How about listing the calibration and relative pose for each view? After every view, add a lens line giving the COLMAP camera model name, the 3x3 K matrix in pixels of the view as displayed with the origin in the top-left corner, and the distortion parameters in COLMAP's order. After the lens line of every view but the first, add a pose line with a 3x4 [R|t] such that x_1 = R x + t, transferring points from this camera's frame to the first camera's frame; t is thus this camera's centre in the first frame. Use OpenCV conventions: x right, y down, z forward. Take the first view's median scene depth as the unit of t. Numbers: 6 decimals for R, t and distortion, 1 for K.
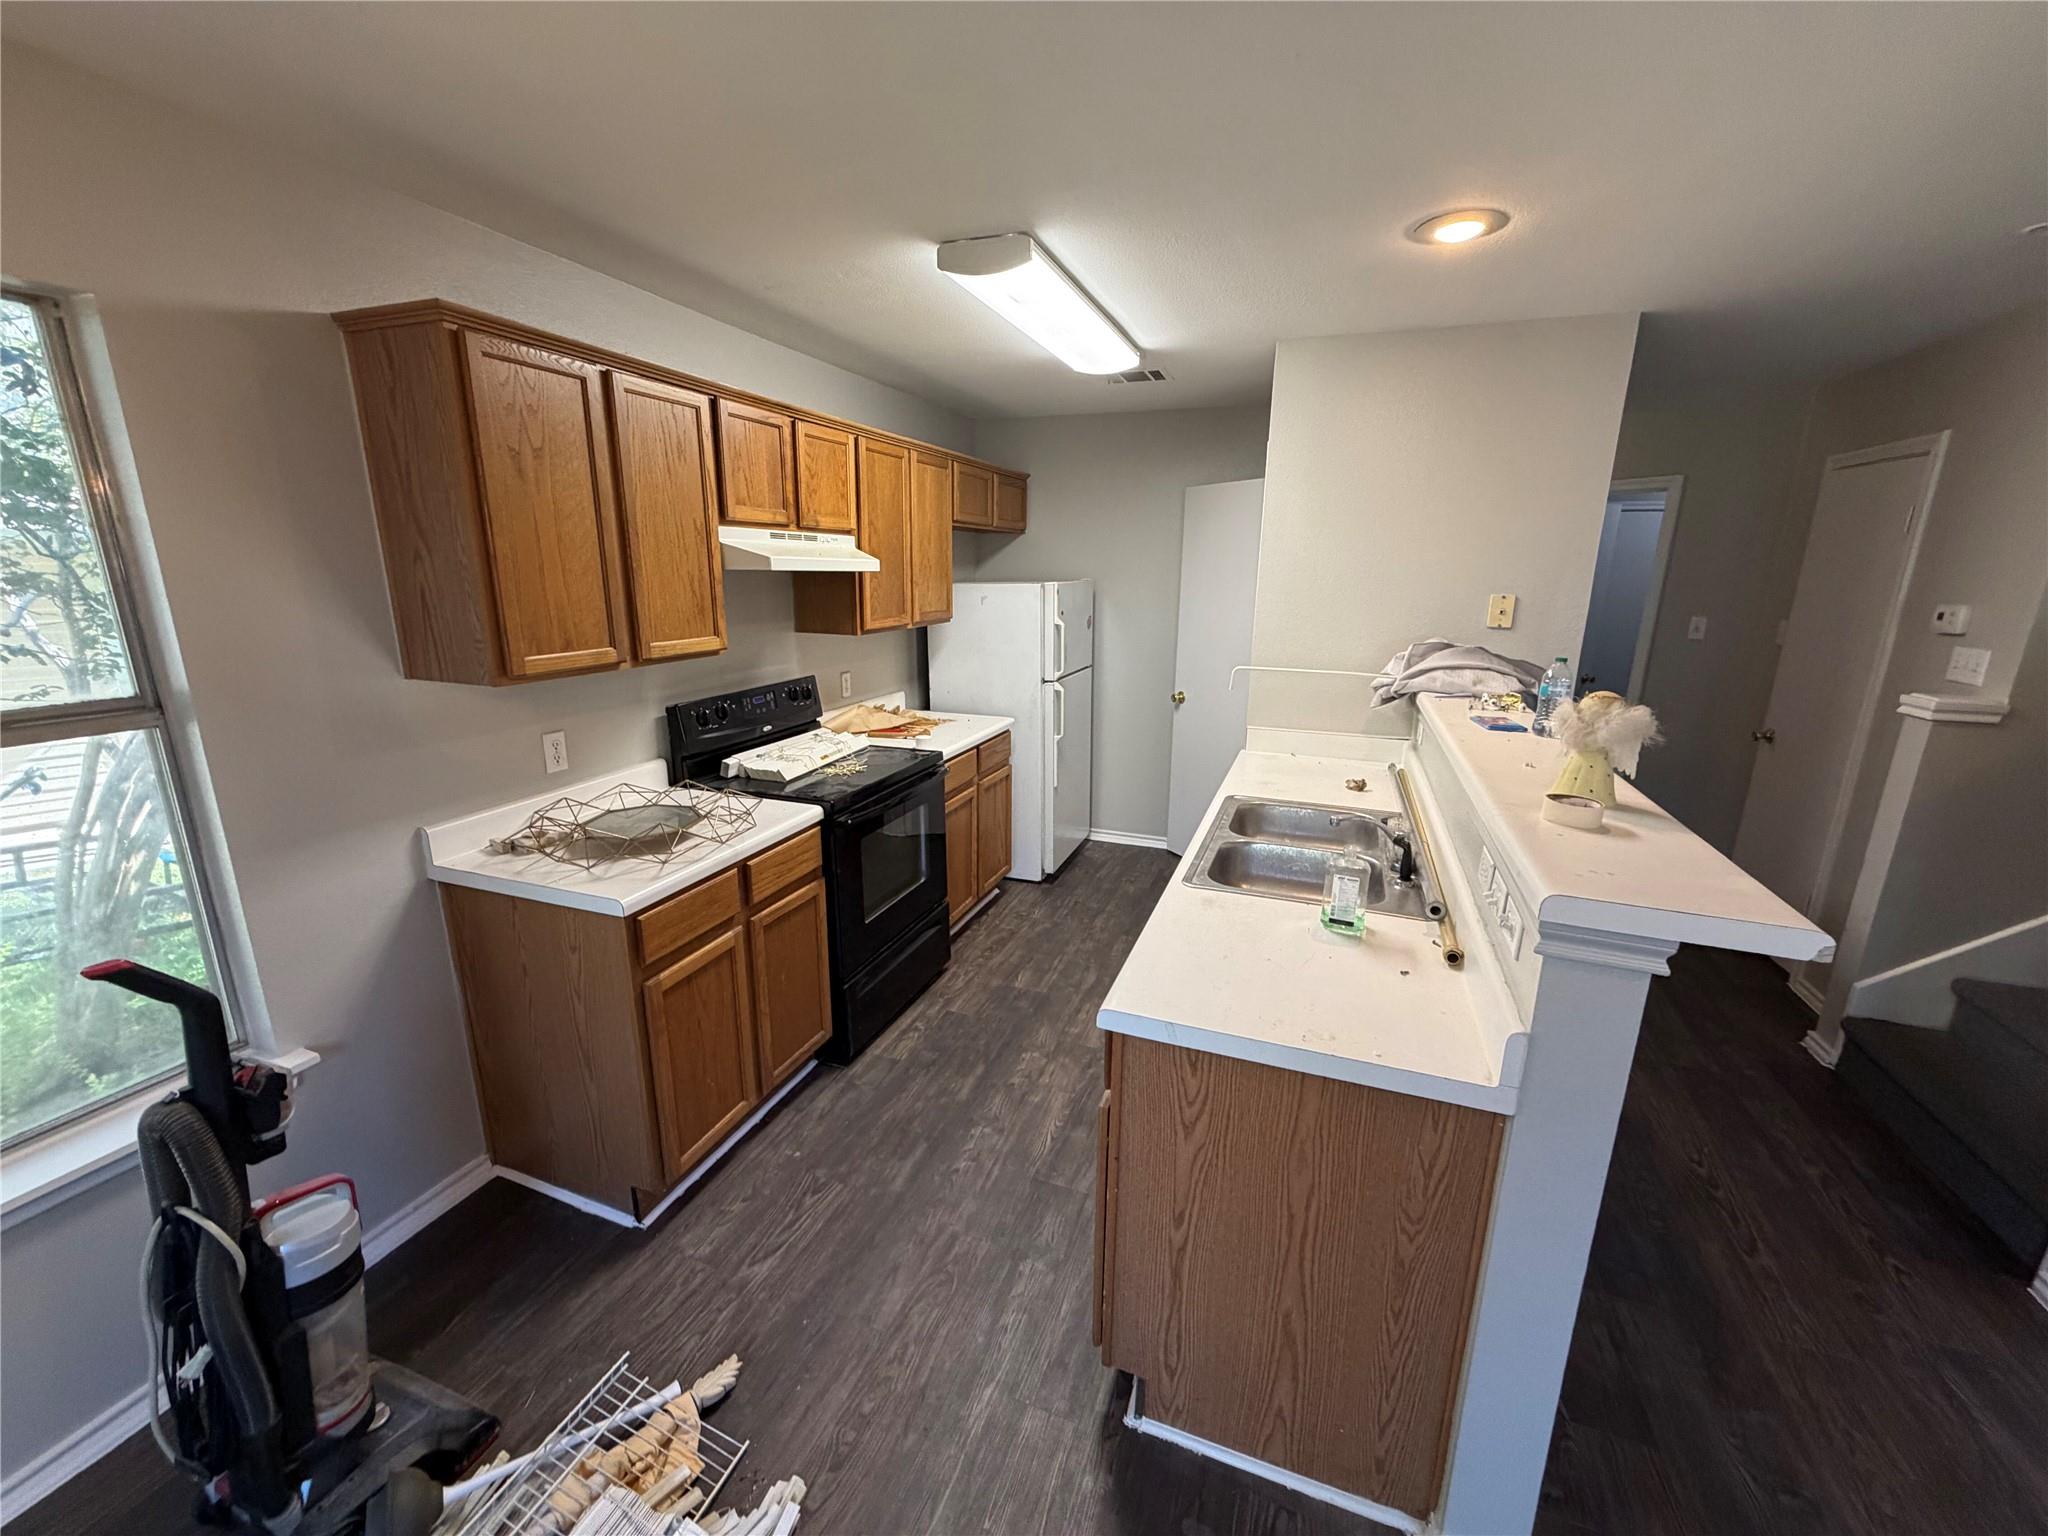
lens RADIAL K [[814.5, 0, 1018.6], [0, 814.5, 770.4], [0, 0, 1]] dist [0.001109, 0.000224]
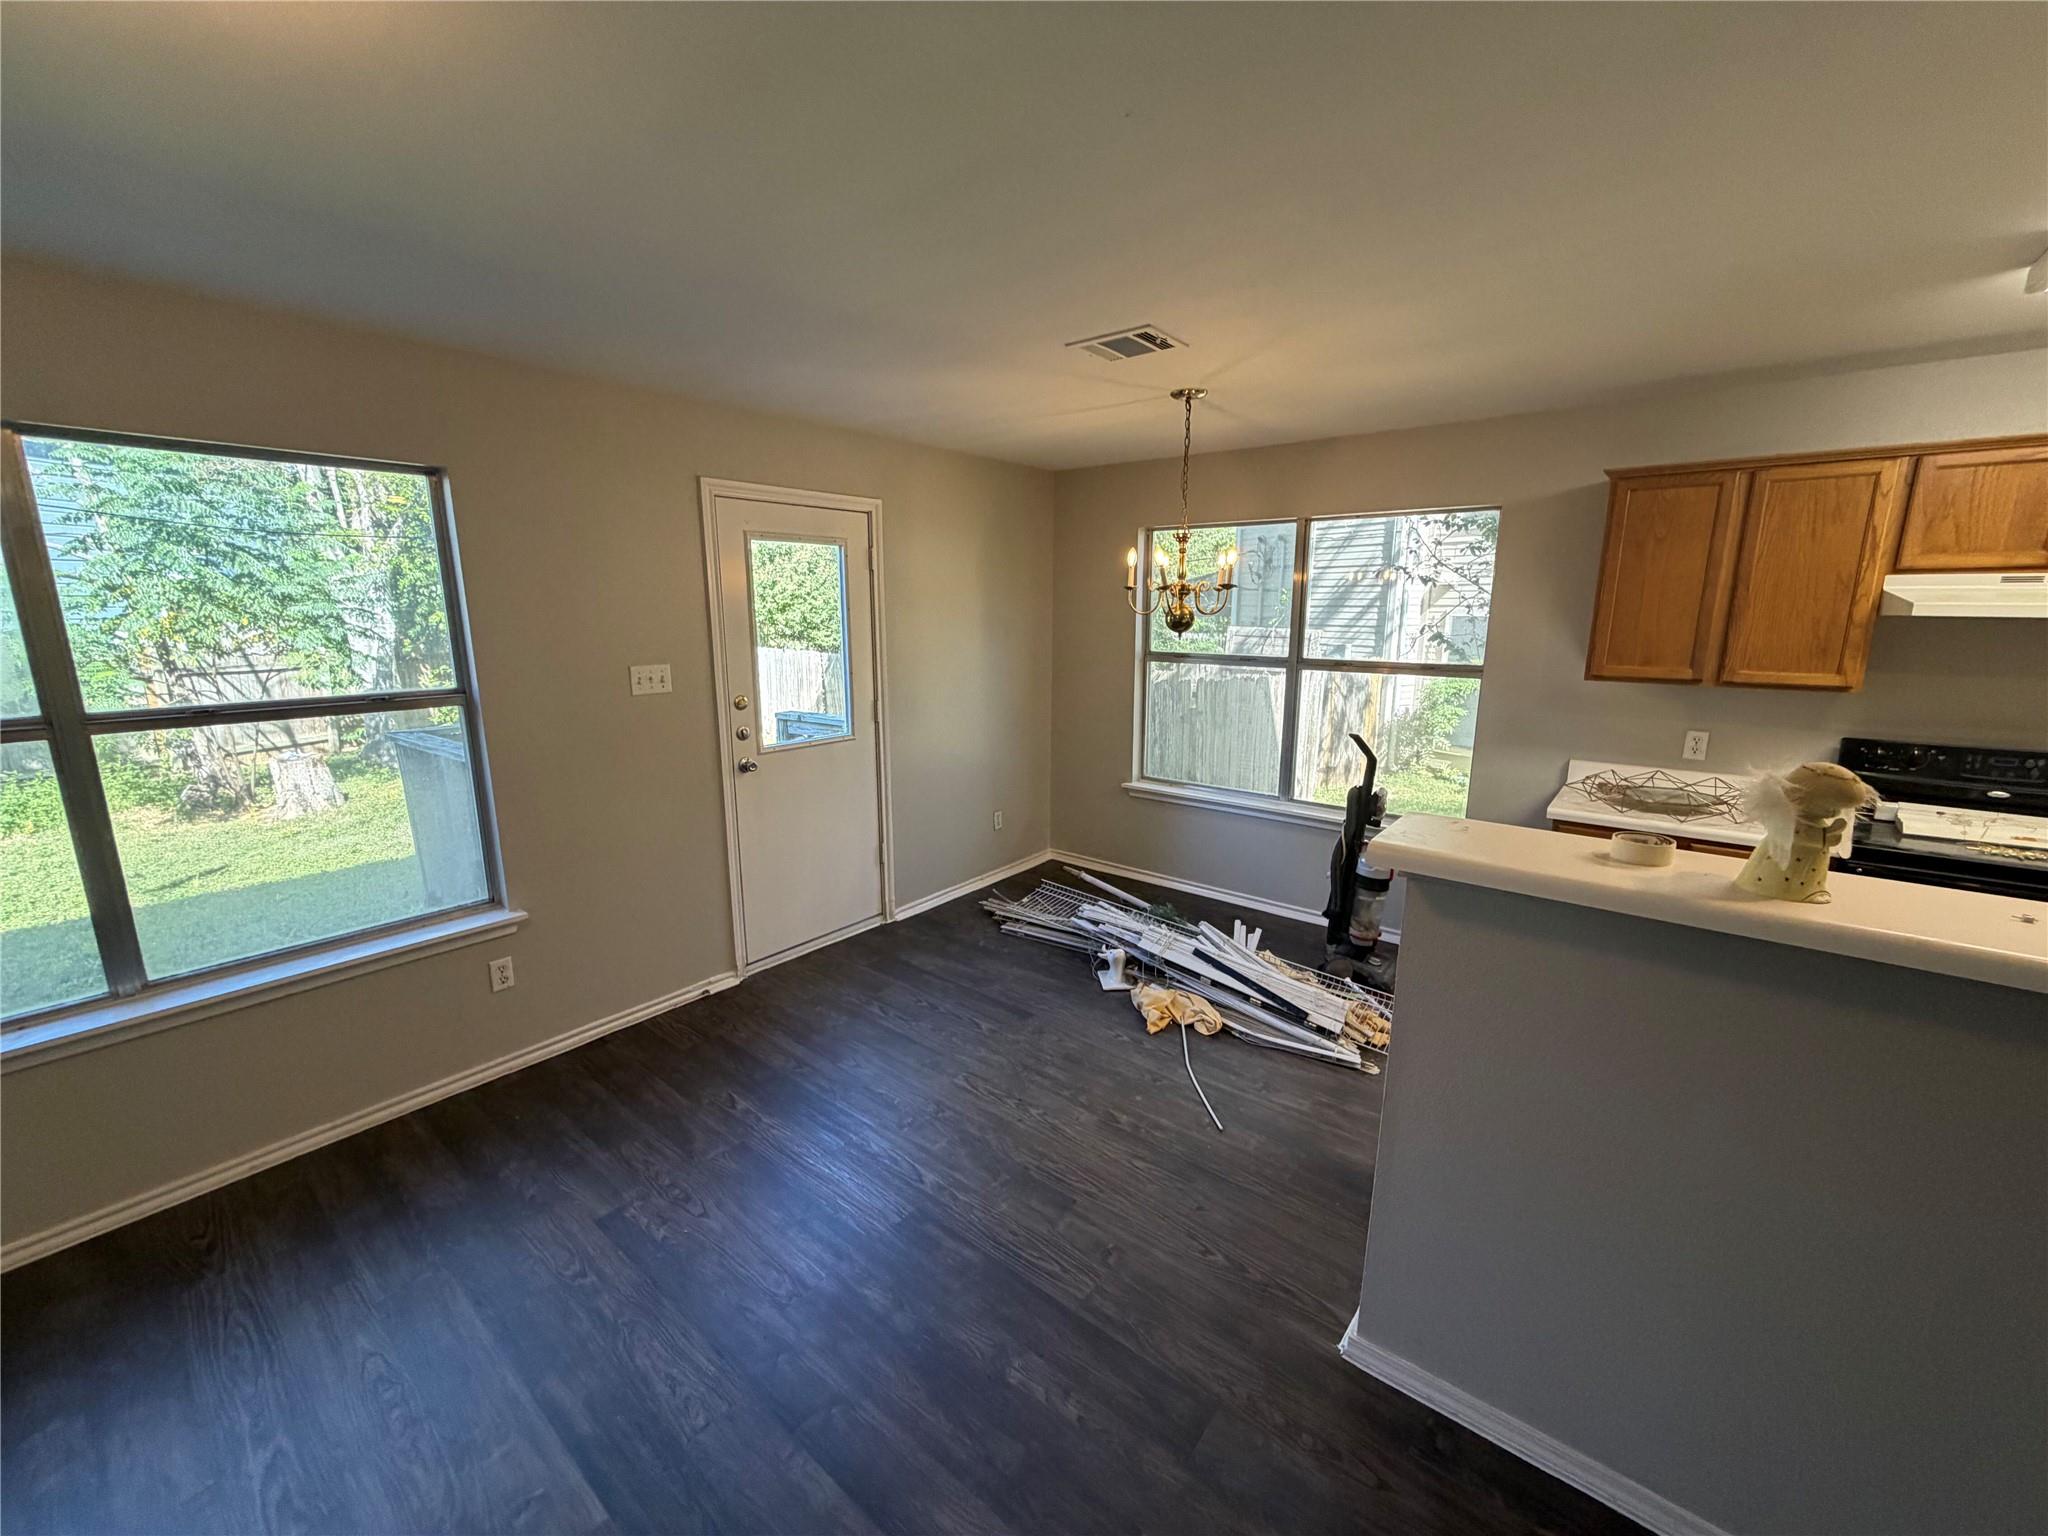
lens RADIAL K [[814.5, 0, 1018.6], [0, 814.5, 770.4], [0, 0, 1]] dist [0.001109, 0.000224]
pose [[-0.319065, 0.178895, -0.930695, 1.030818], [-0.237452, 0.935611, 0.261244, -0.066533], [0.917504, 0.304349, -0.256042, 0.296479]]
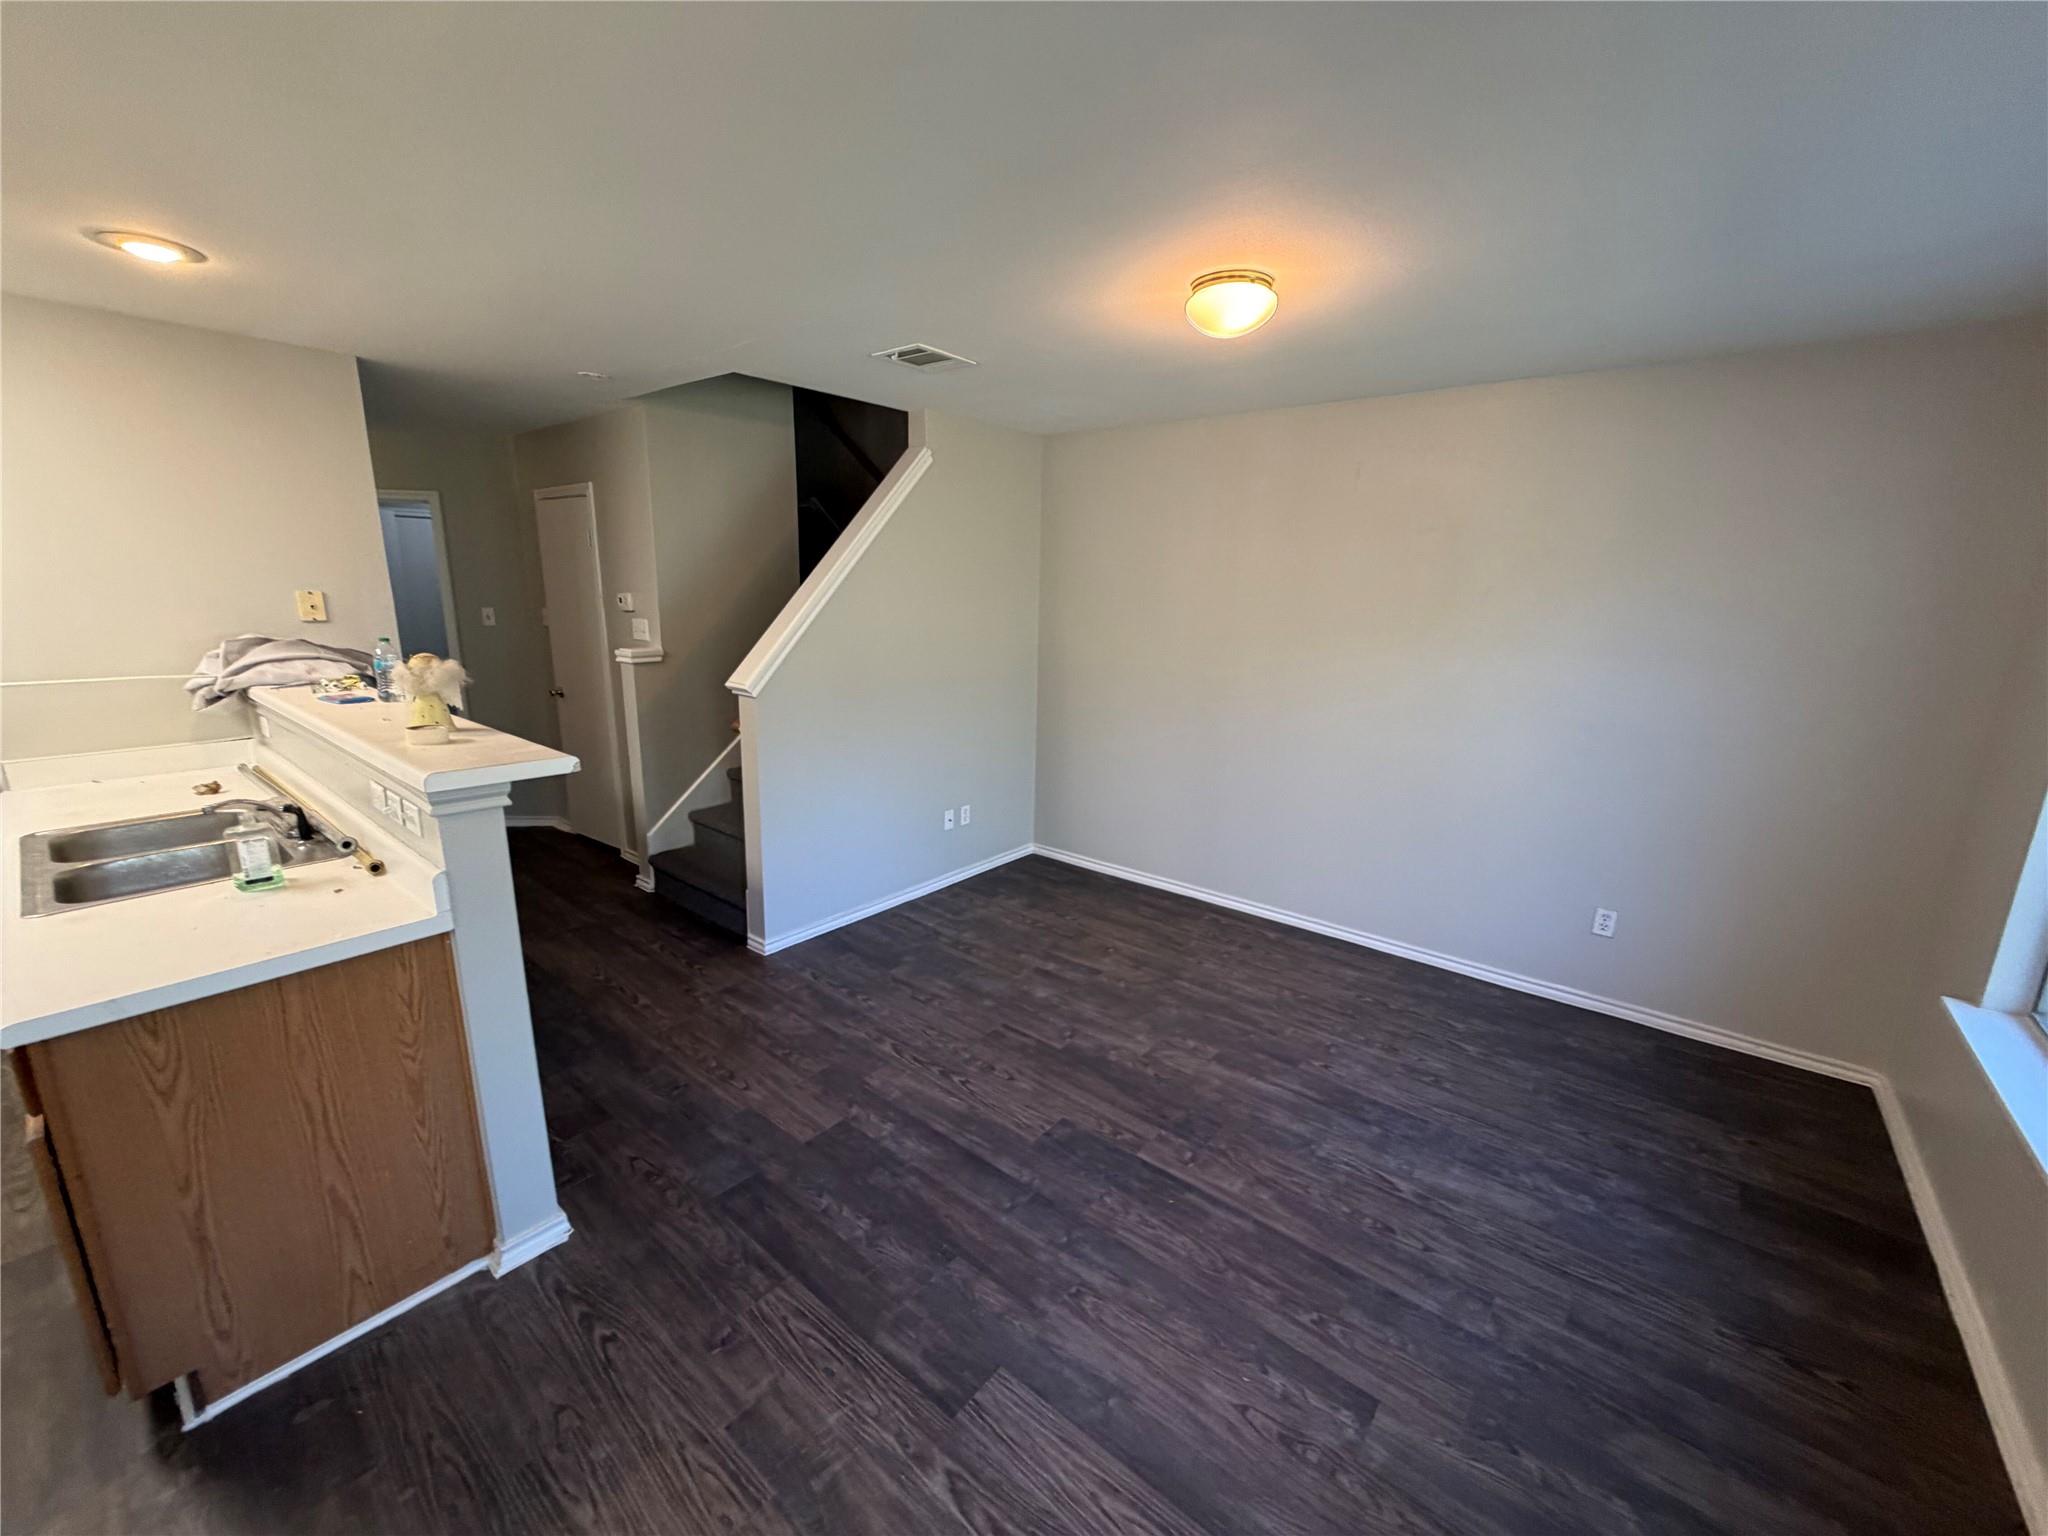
lens RADIAL K [[812.7, 0, 1018.4], [0, 812.7, 773.2], [0, 0, 1]] dist [-0.001048, 0.000331]
pose [[0.318778, -0.220473, 0.921831, -0.182140], [0.218459, 0.963476, 0.154888, 0.068055], [-0.922310, 0.152007, 0.355299, -0.258439]]
